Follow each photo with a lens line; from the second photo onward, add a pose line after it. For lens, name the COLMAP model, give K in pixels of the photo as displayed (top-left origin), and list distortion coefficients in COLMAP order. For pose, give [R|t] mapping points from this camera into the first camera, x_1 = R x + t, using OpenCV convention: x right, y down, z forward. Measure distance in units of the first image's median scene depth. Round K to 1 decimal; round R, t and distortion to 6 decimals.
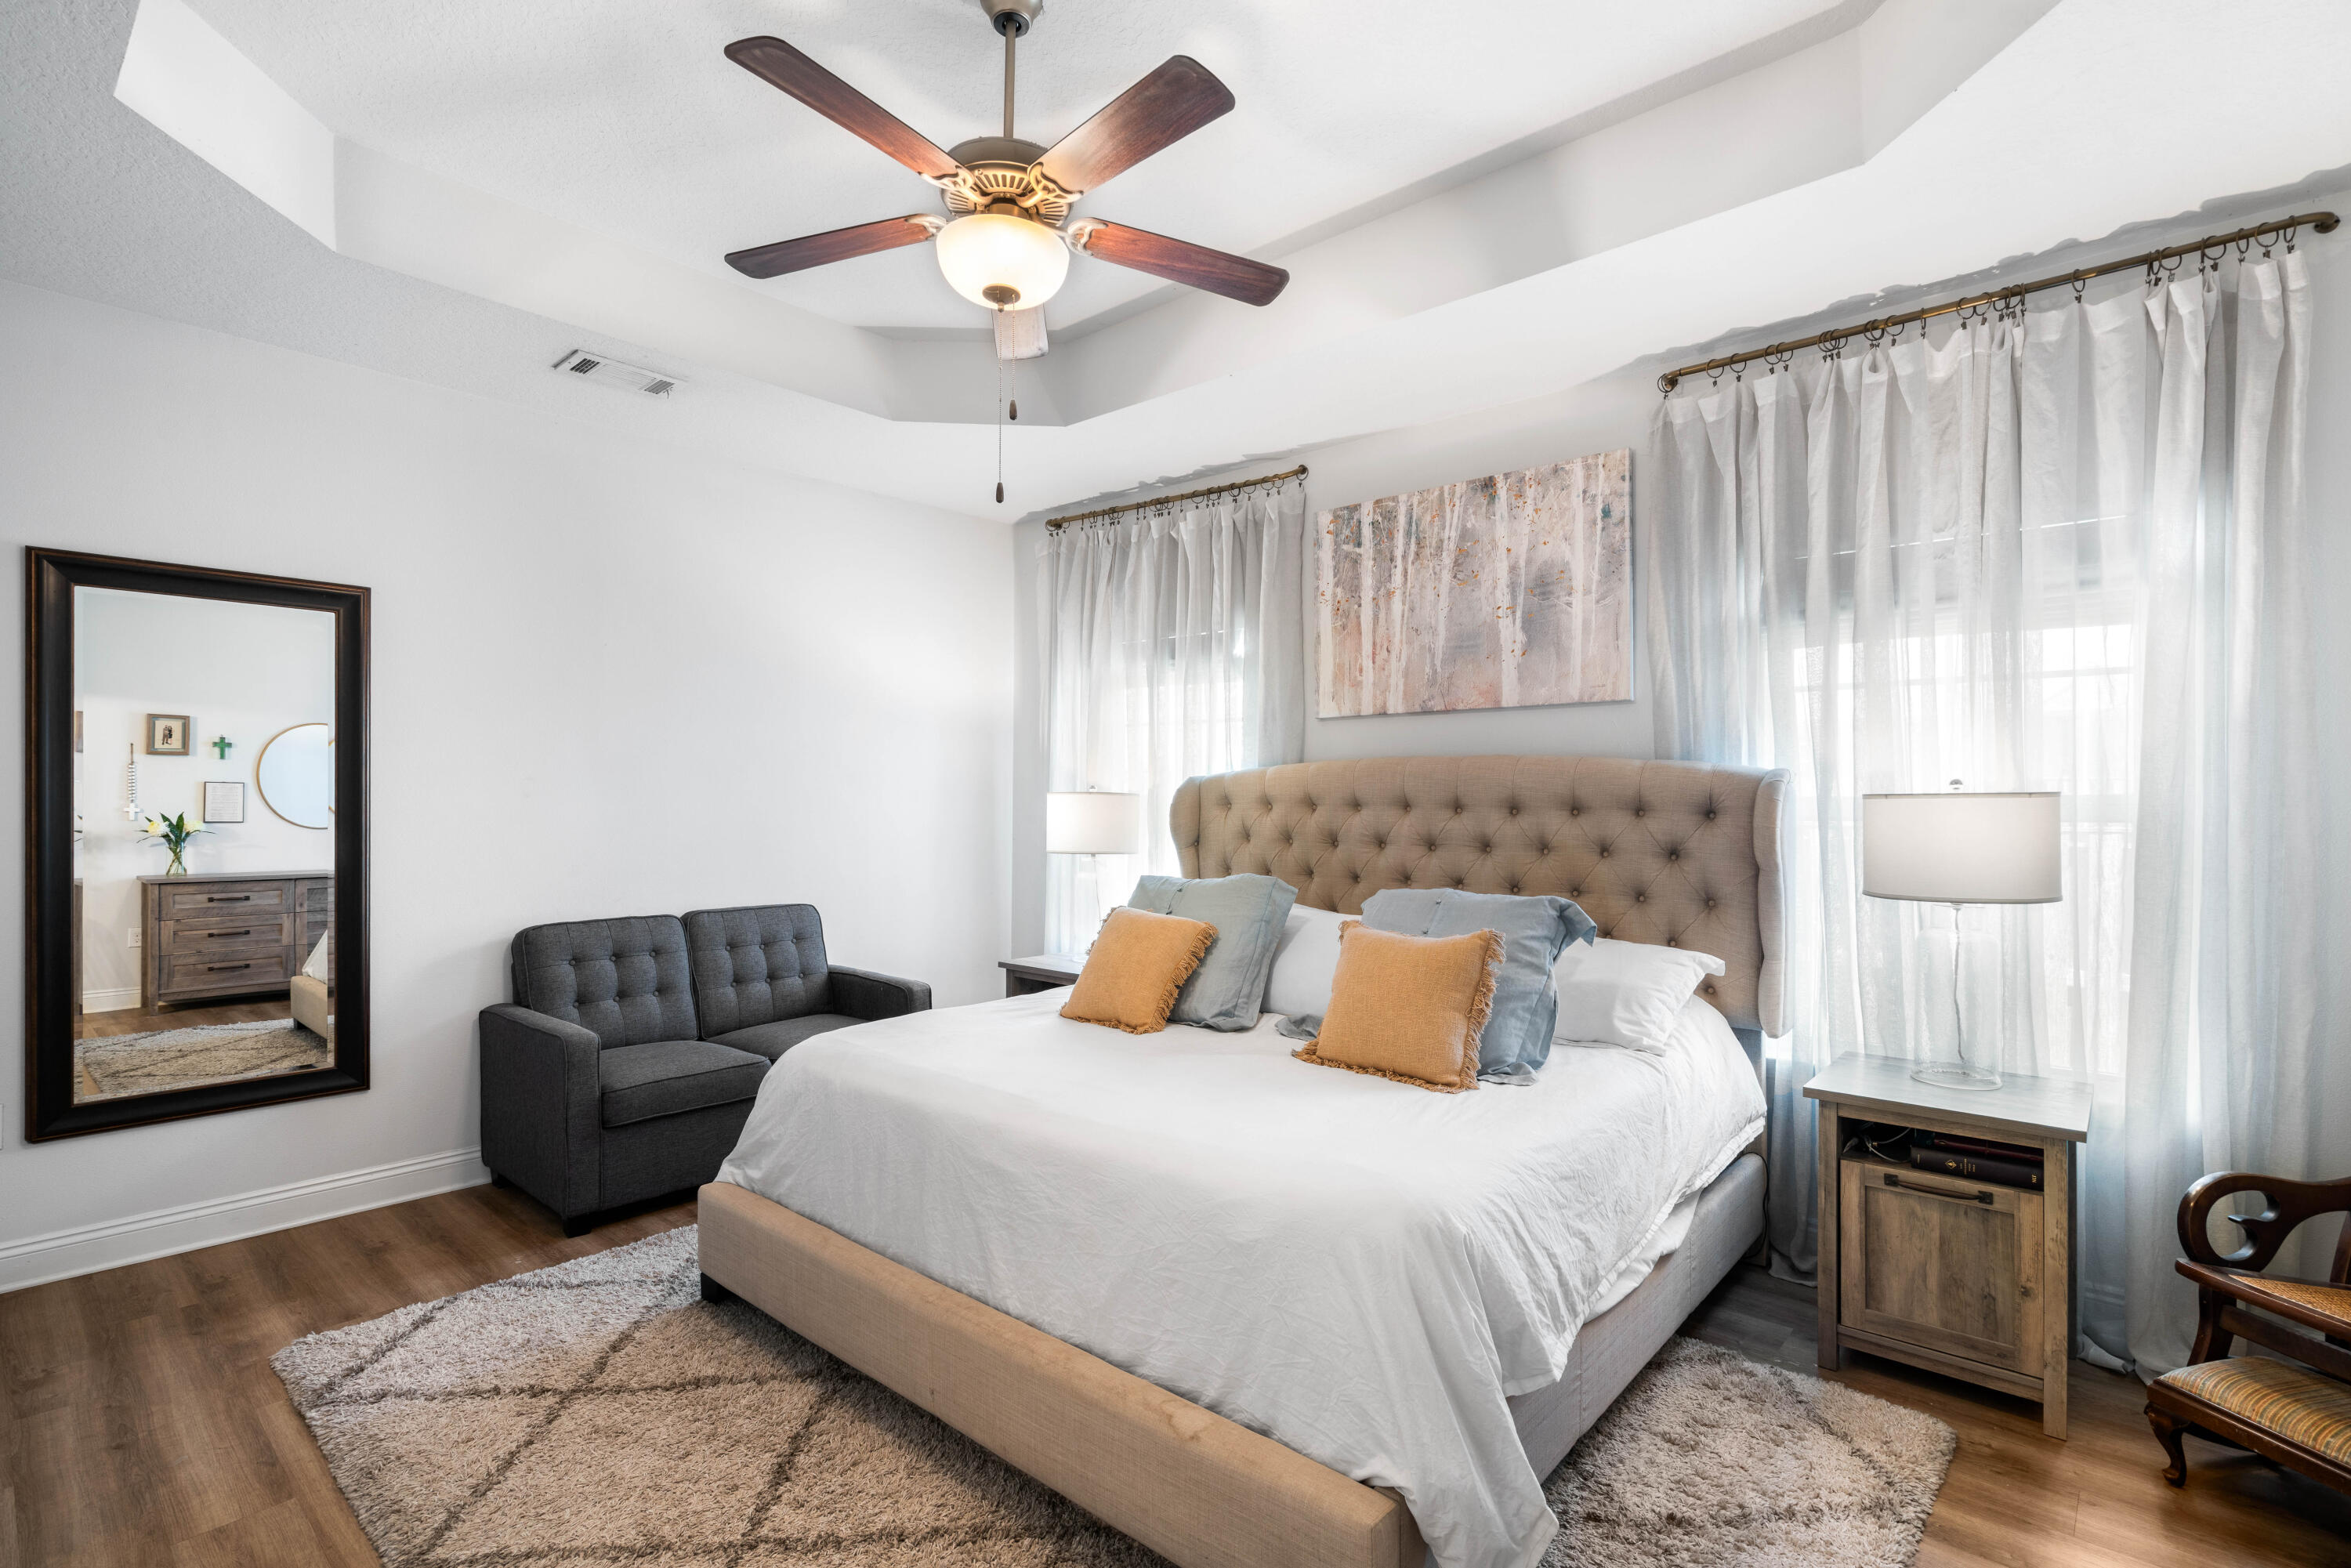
lens RADIAL K [[1076.7, 0, 1178.2], [0, 1076.7, 793.6], [0, 0, 1]] dist [-0.005644, 0.001756]
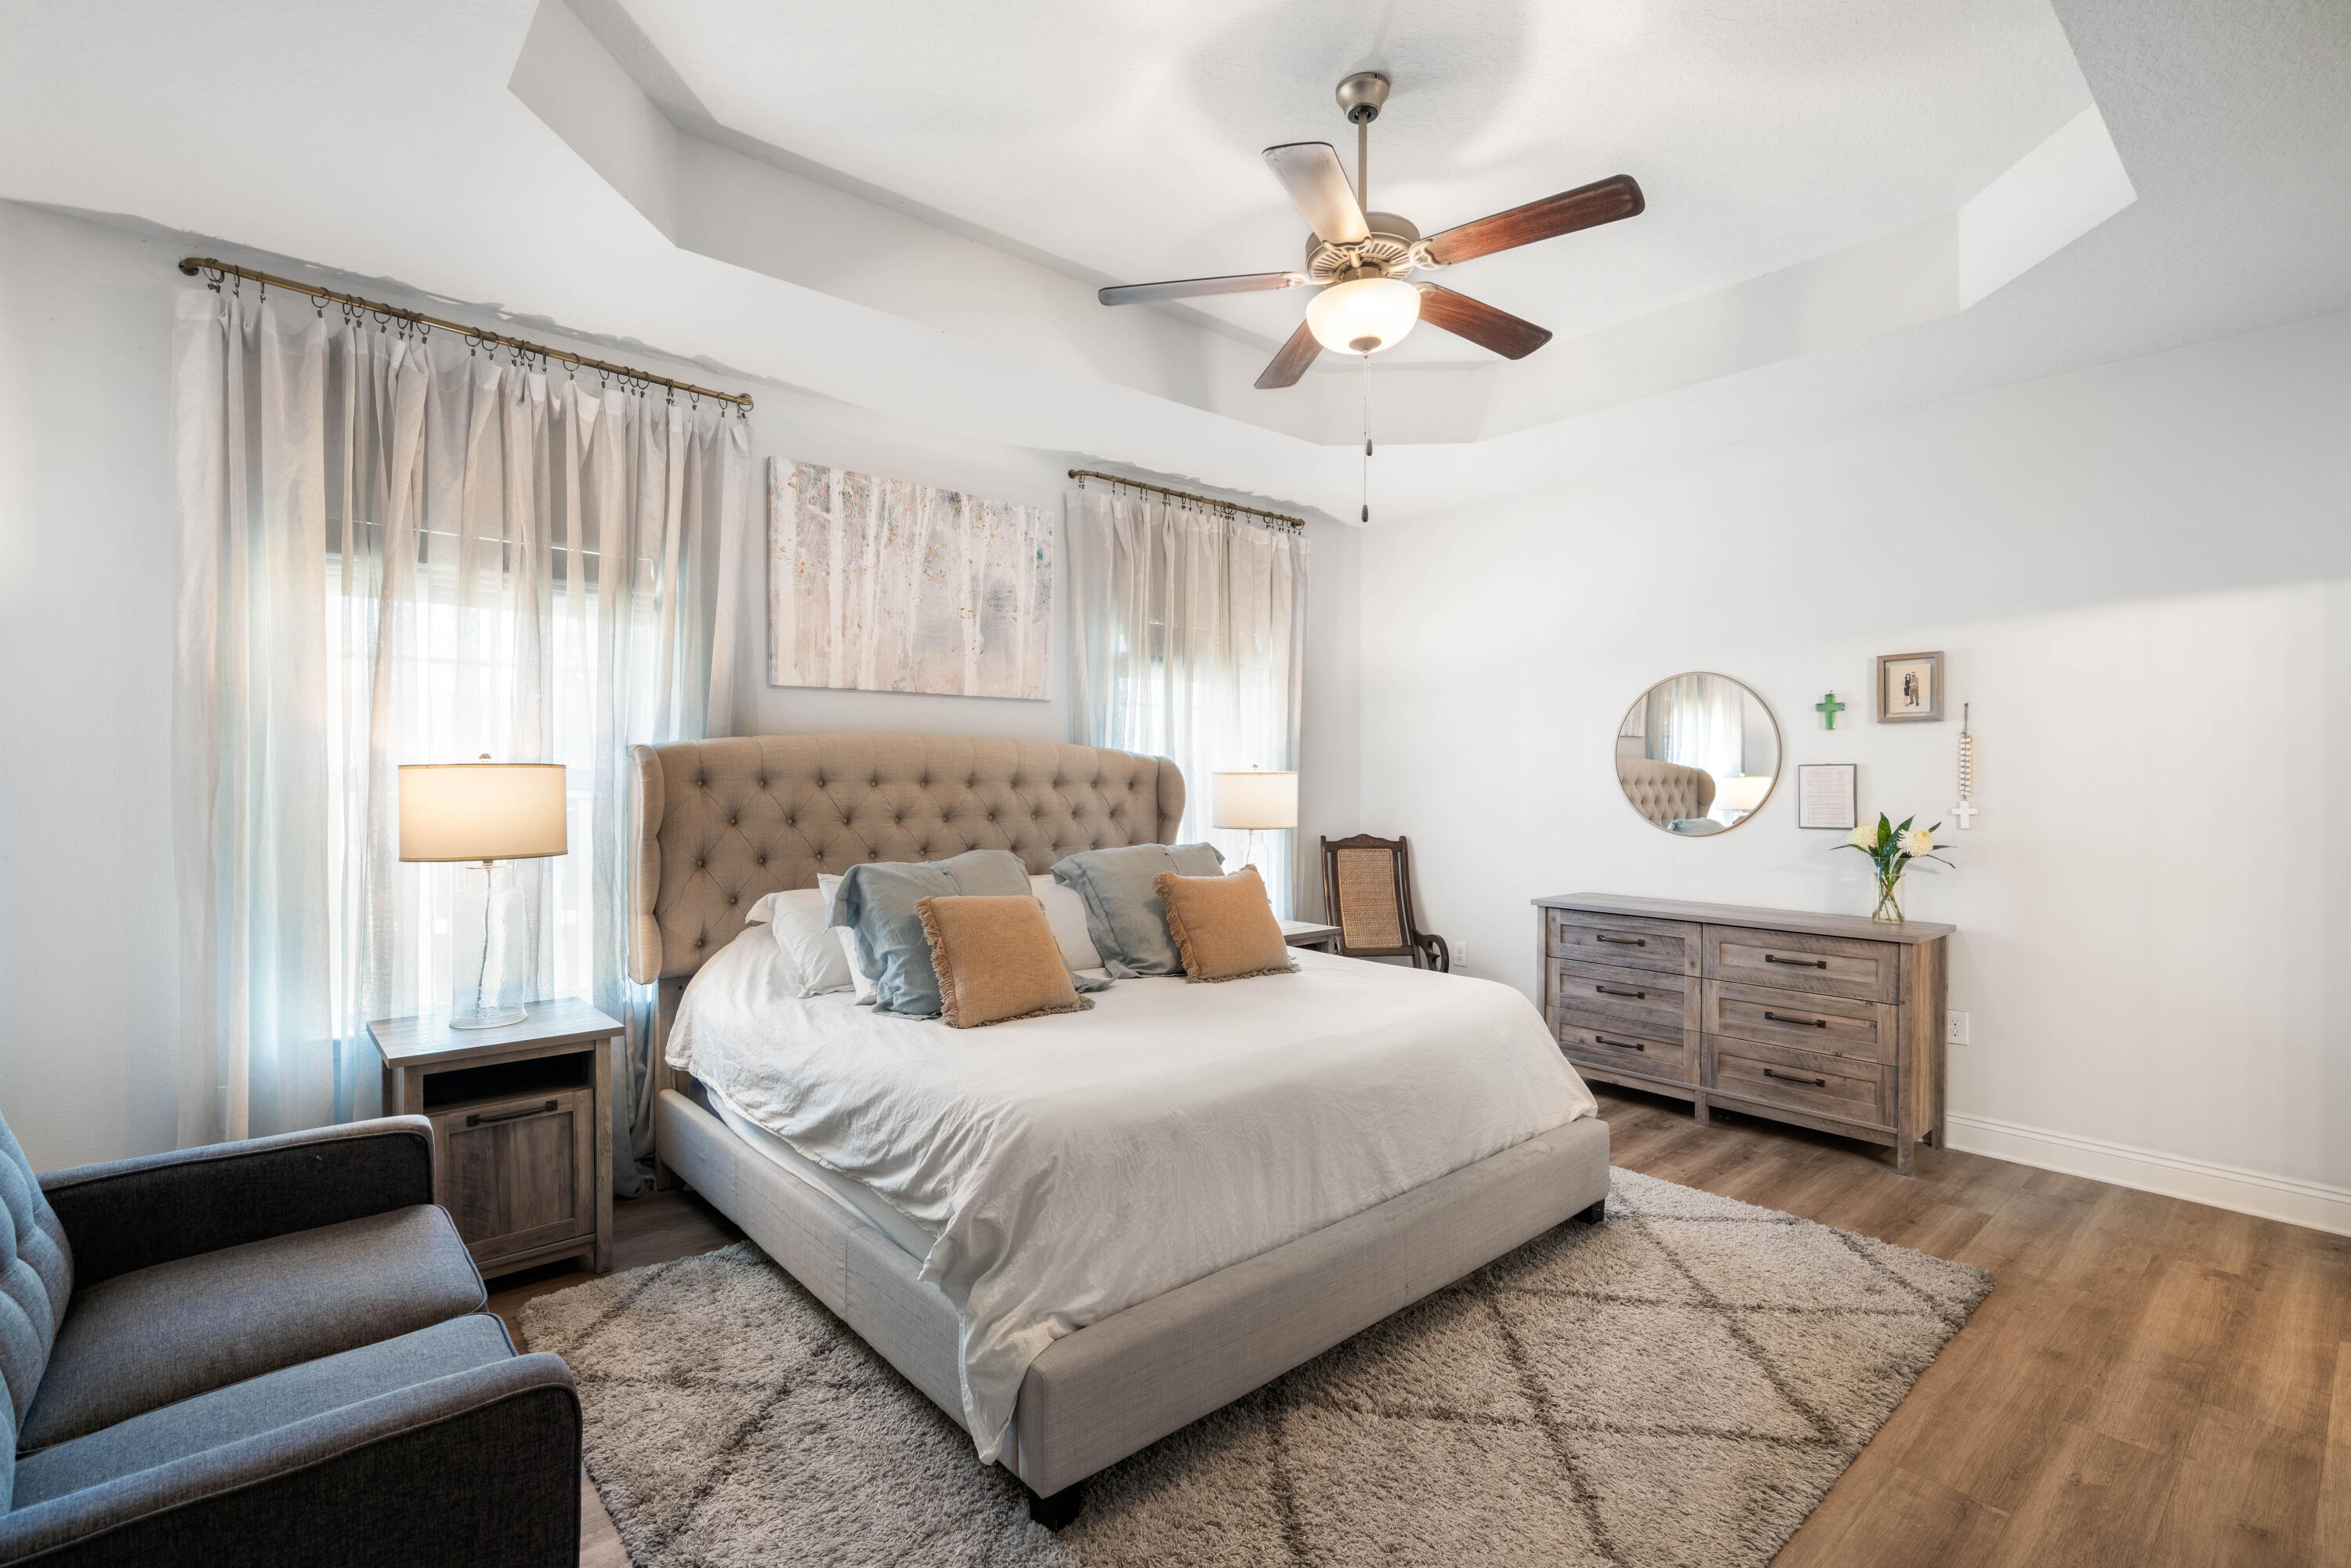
lens RADIAL K [[1076.7, 0, 1135.5], [0, 1076.7, 773.1], [0, 0, 1]] dist [-0.005644, 0.001756]
pose [[0.152937, -0.003432, 0.988230, -0.800773], [-0.010987, 0.999926, 0.005173, -0.004368], [-0.988175, -0.011649, 0.152888, 0.623965]]
